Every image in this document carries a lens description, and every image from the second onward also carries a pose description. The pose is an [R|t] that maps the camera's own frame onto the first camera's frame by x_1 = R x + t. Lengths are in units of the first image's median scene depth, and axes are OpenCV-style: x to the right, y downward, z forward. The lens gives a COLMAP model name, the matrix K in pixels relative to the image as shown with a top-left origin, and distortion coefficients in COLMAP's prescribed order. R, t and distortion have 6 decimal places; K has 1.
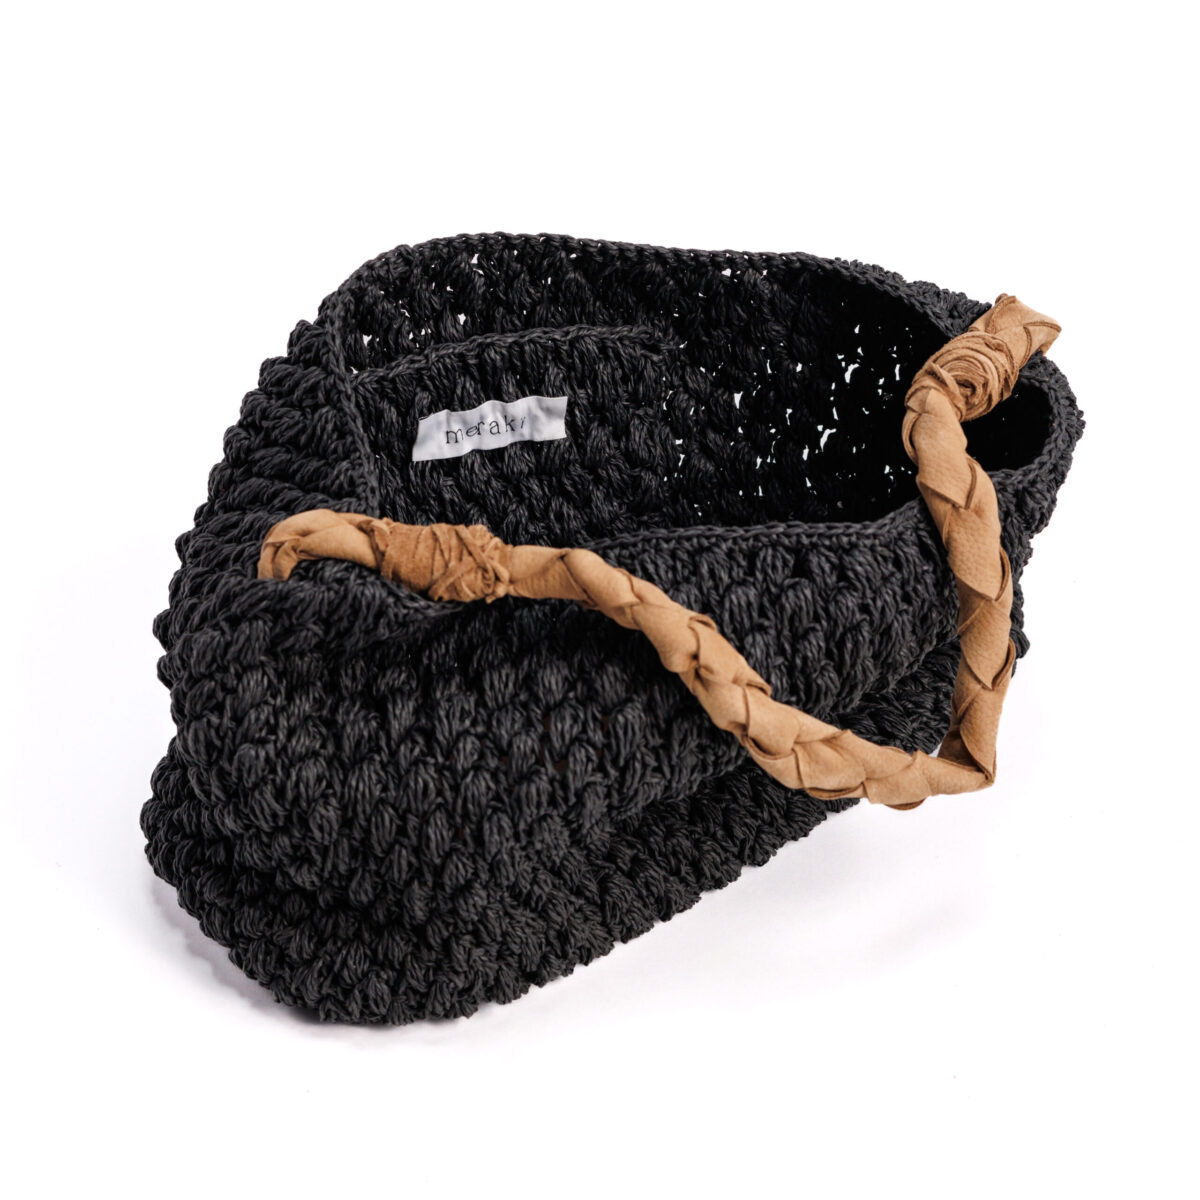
lens RADIAL K [[4897.7, 0, 599.1], [0, 4897.7, 692.0], [0, 0, 1]] dist [0.040401, 0.023048]
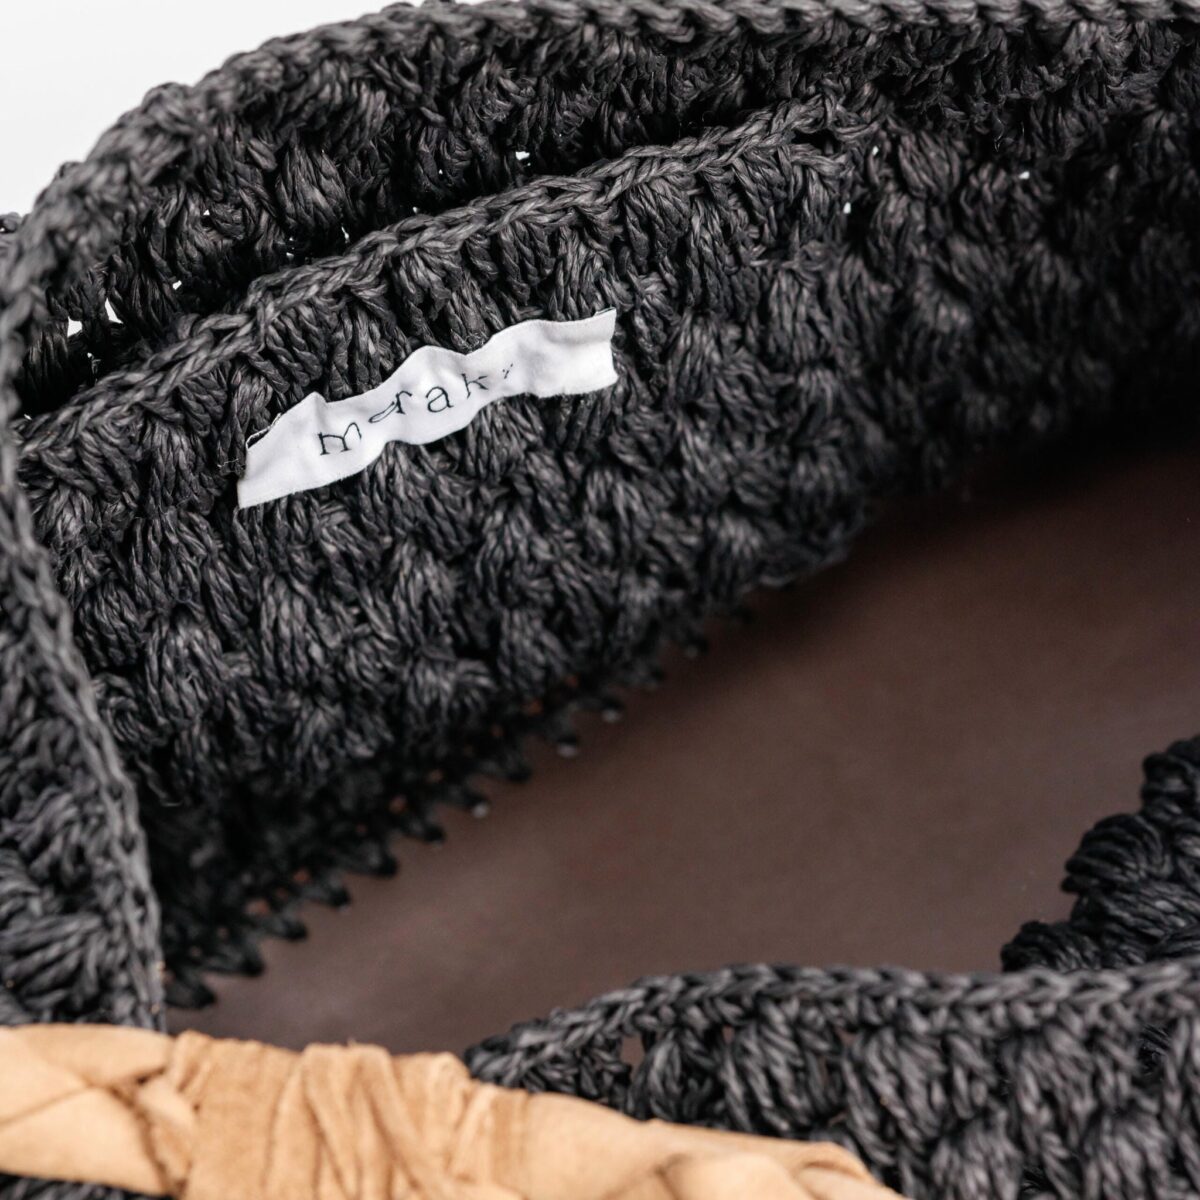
lens RADIAL K [[4897.7, 0, 599.1], [0, 4897.7, 692.0], [0, 0, 1]] dist [0.040401, 0.023048]
pose [[0.998220, -0.059116, -0.007918, -0.006556], [0.056215, 0.888130, 0.456141, -0.215176], [-0.019933, -0.455774, 0.889872, 0.637663]]
